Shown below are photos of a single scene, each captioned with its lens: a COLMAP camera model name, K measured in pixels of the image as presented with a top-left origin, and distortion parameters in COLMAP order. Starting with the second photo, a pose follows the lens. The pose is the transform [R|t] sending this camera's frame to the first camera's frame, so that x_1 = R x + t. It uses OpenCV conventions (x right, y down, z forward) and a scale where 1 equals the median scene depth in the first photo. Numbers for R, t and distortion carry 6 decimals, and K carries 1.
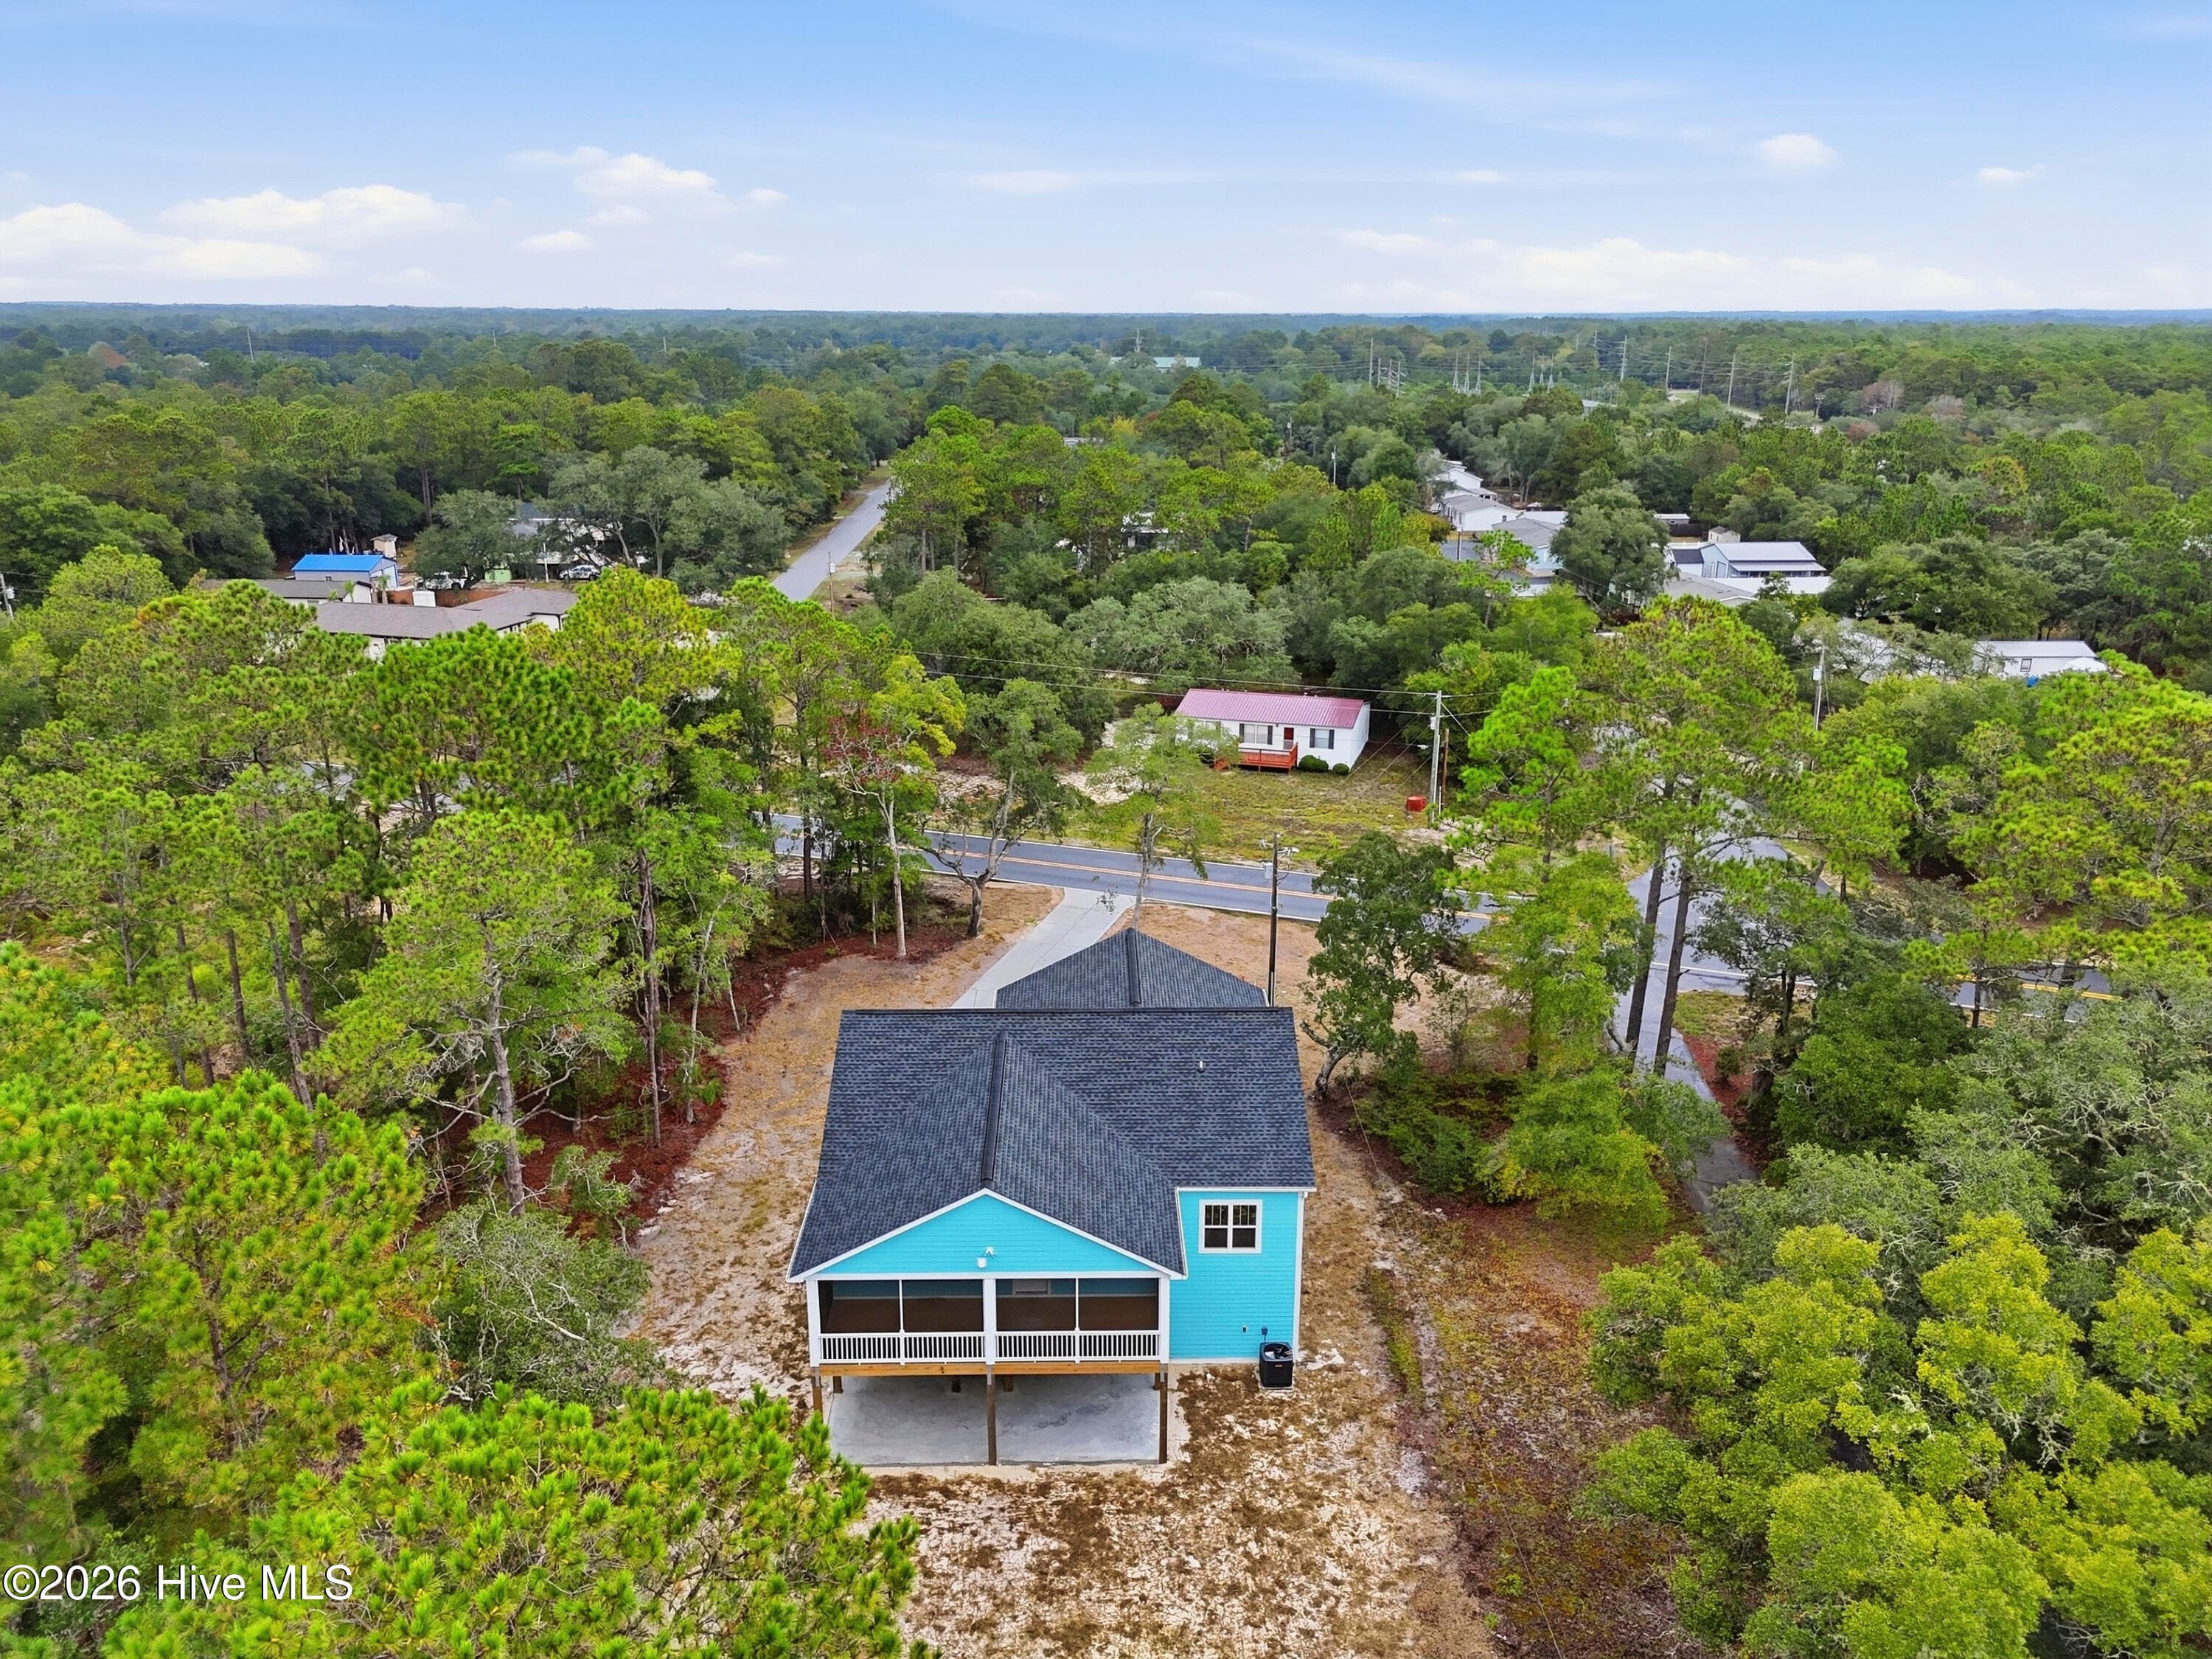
lens RADIAL K [[1626.3, 0, 1111.4], [0, 1626.3, 826.8], [0, 0, 1]] dist [0.087981, -0.091282]
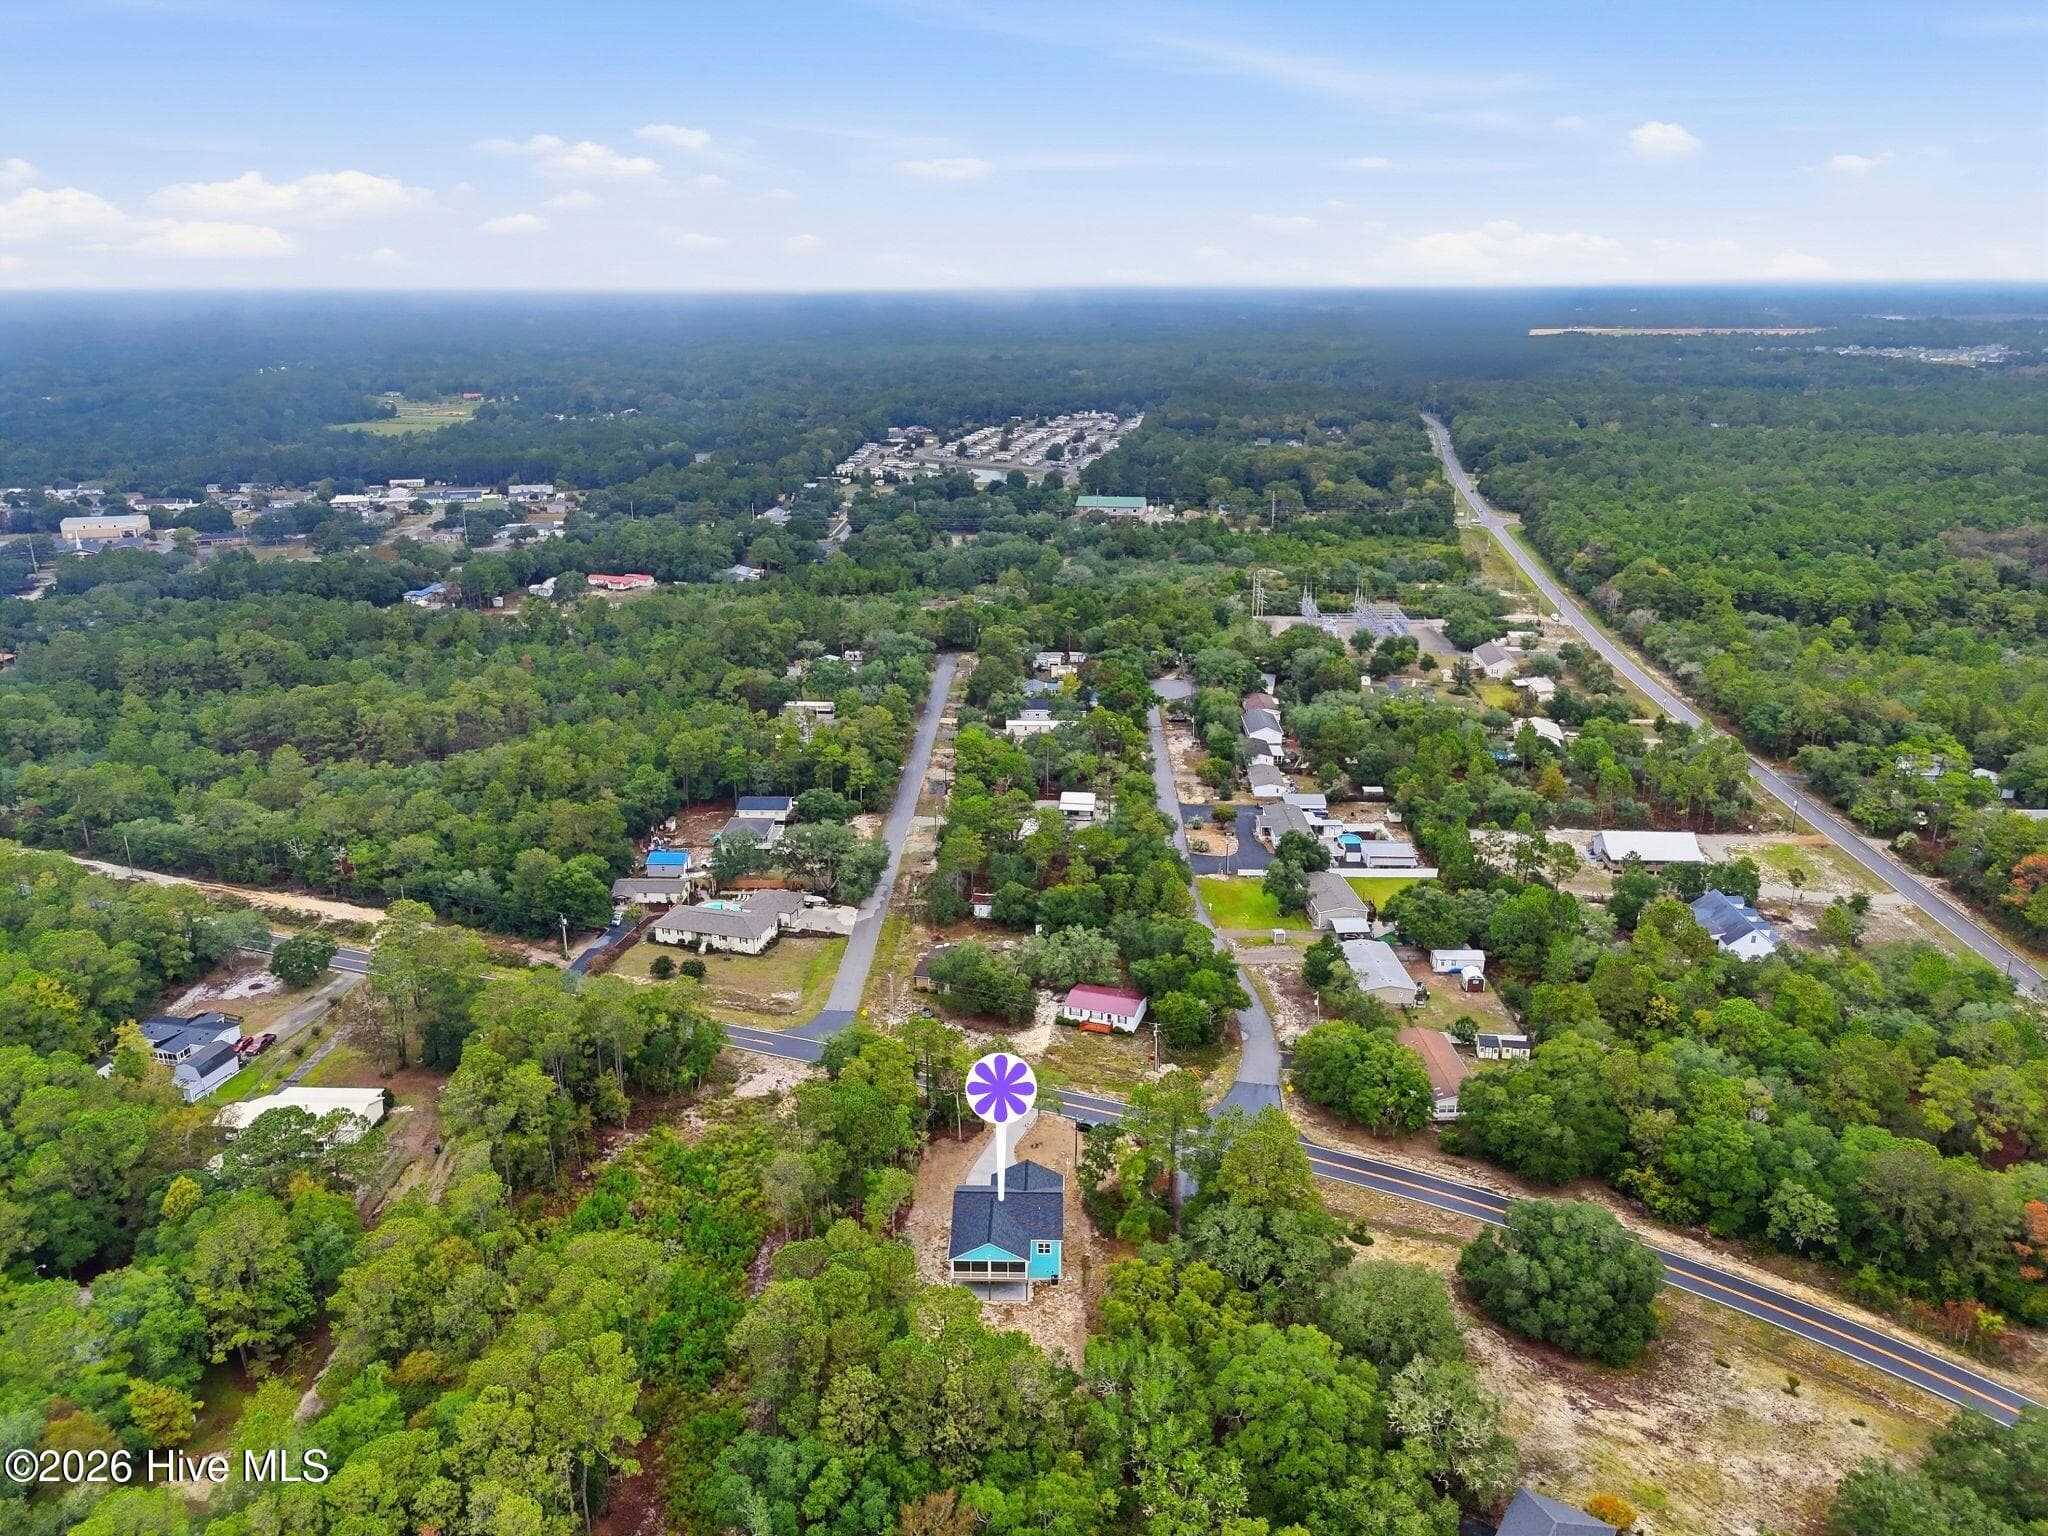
lens RADIAL K [[1505.7, 0, 1029.0], [0, 1505.7, 765.5], [0, 0, 1]] dist [0.087981, -0.091282]
pose [[0.999034, 0.010383, -0.042695, 0.185557], [-0.009913, 0.999888, 0.011187, -1.058051], [0.042807, -0.010753, 0.999026, -2.950667]]
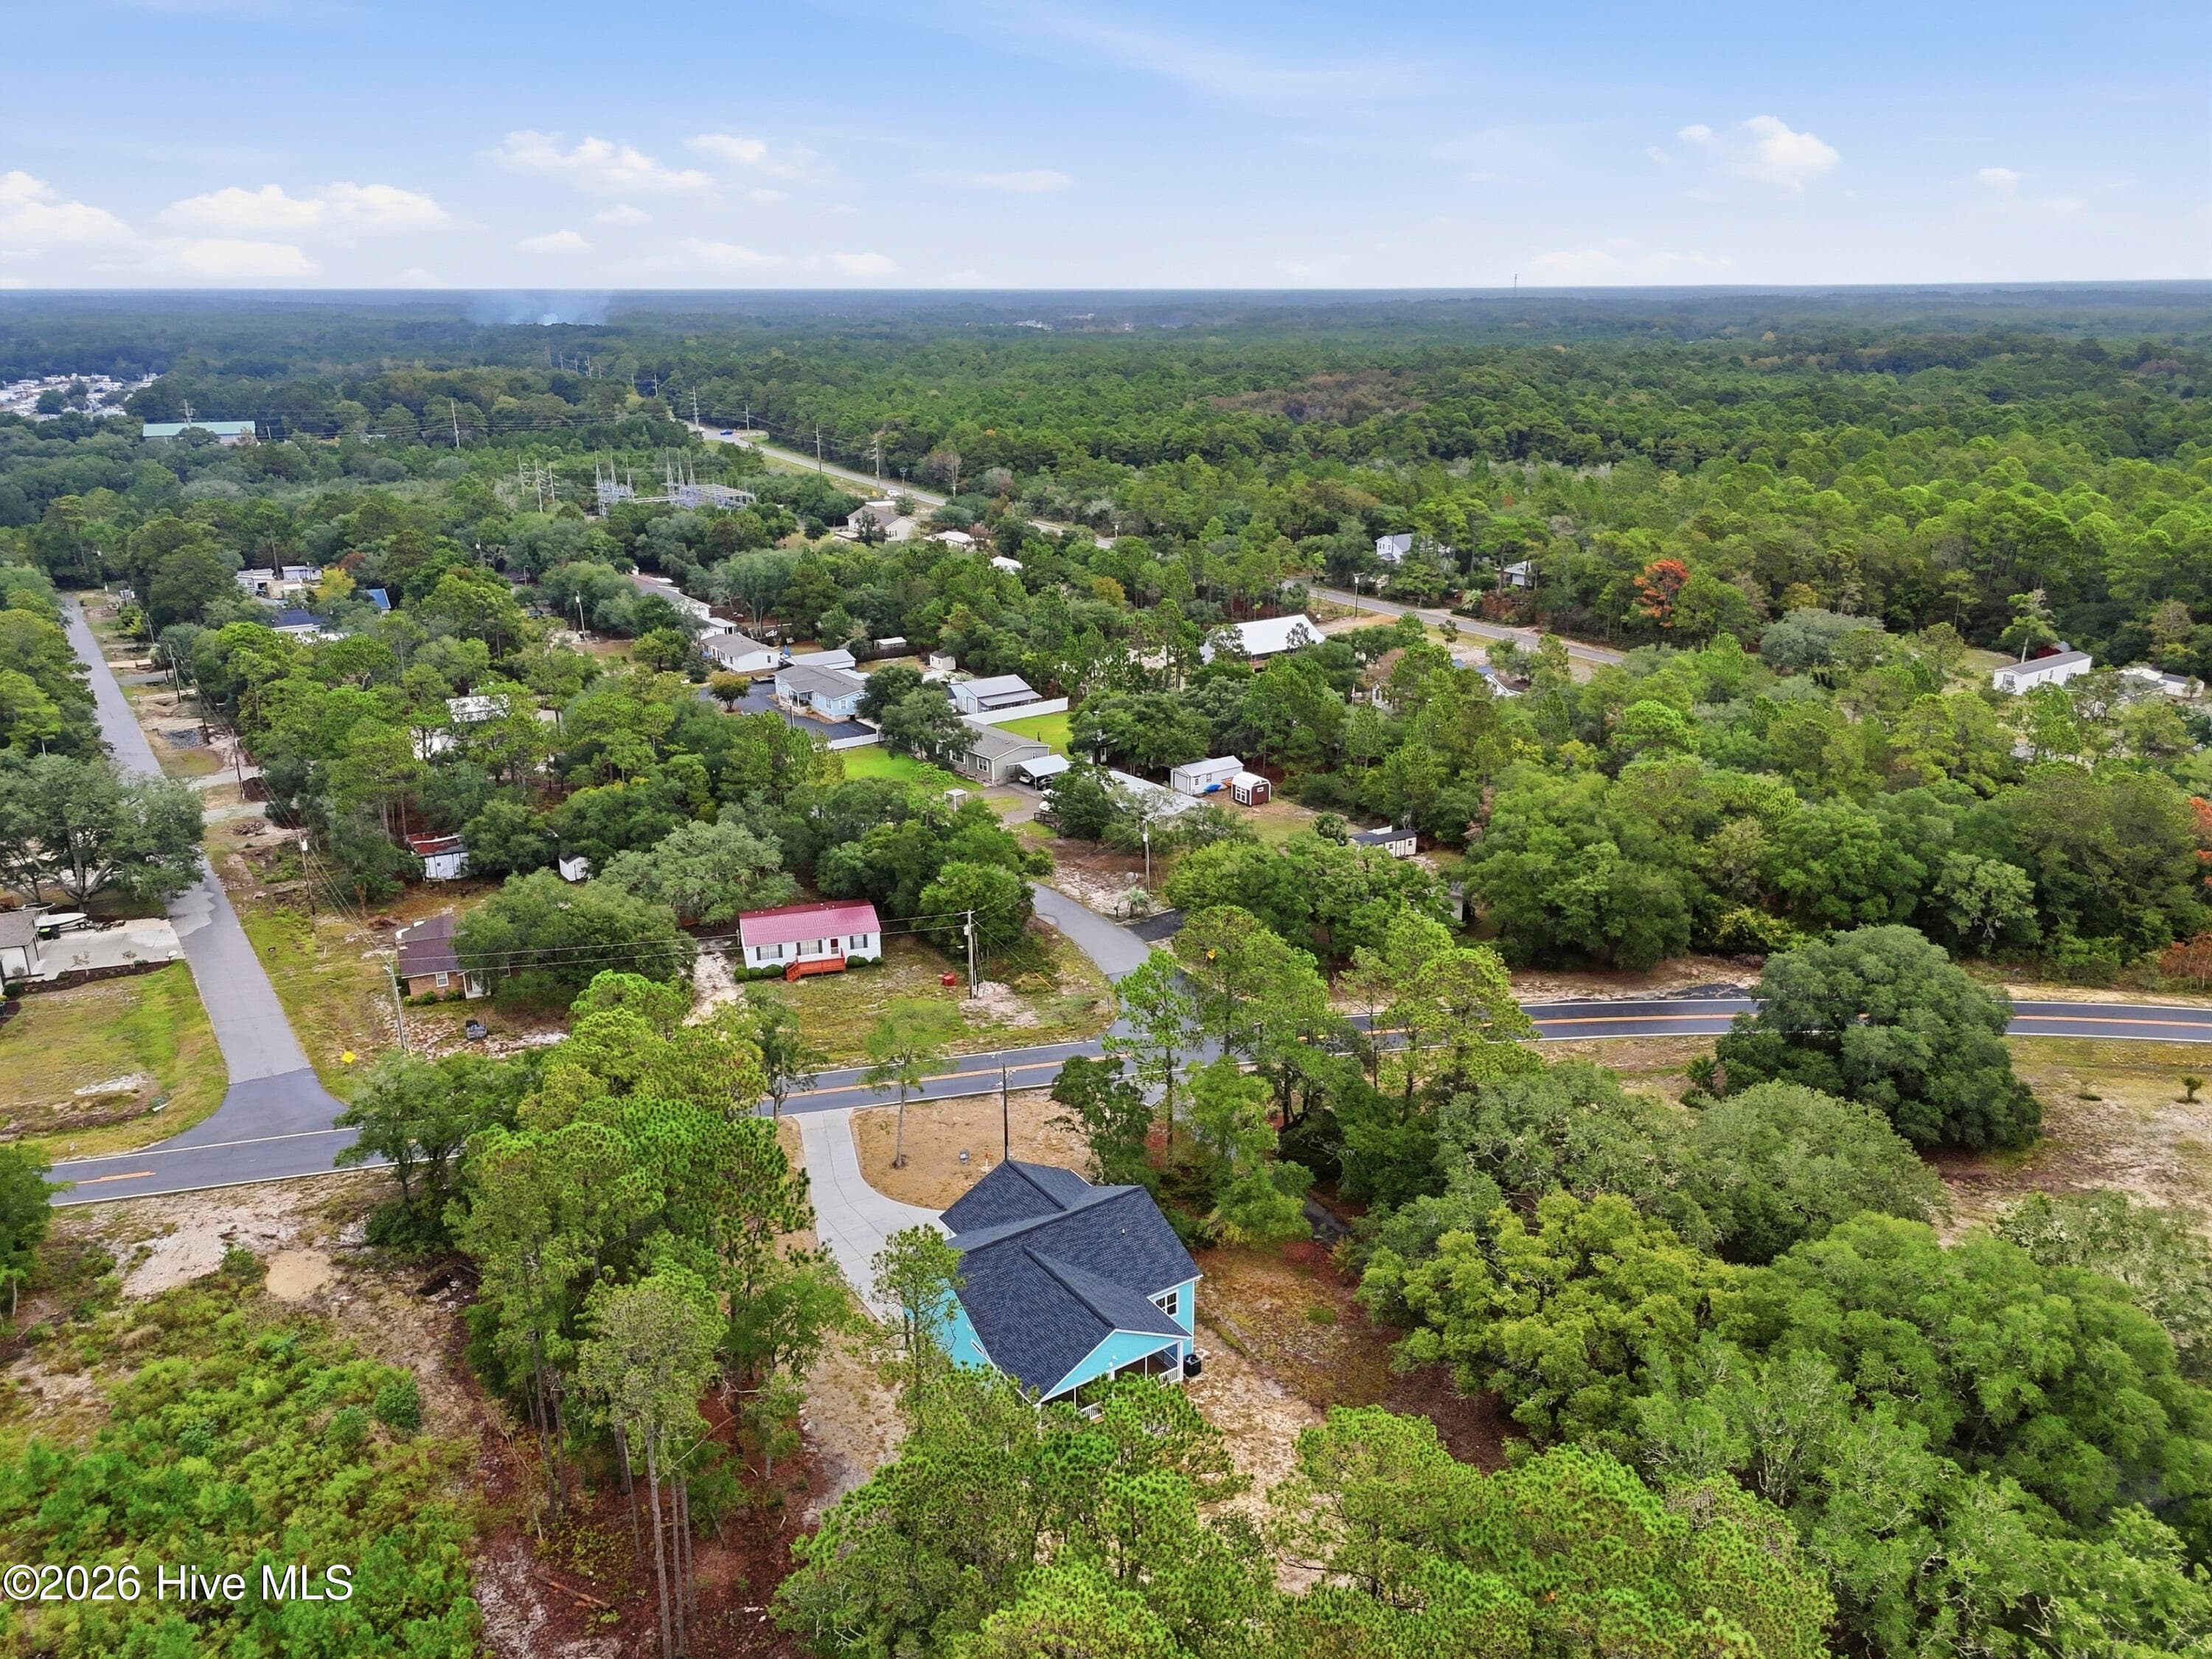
lens RADIAL K [[1629.1, 0, 1112.2], [0, 1629.1, 828.5], [0, 0, 1]] dist [0.065364, -0.040586]
pose [[0.836181, -0.178900, 0.518455, -0.889881], [0.170057, 0.983287, 0.065024, -0.462474], [-0.521423, 0.033795, 0.852629, -0.686358]]
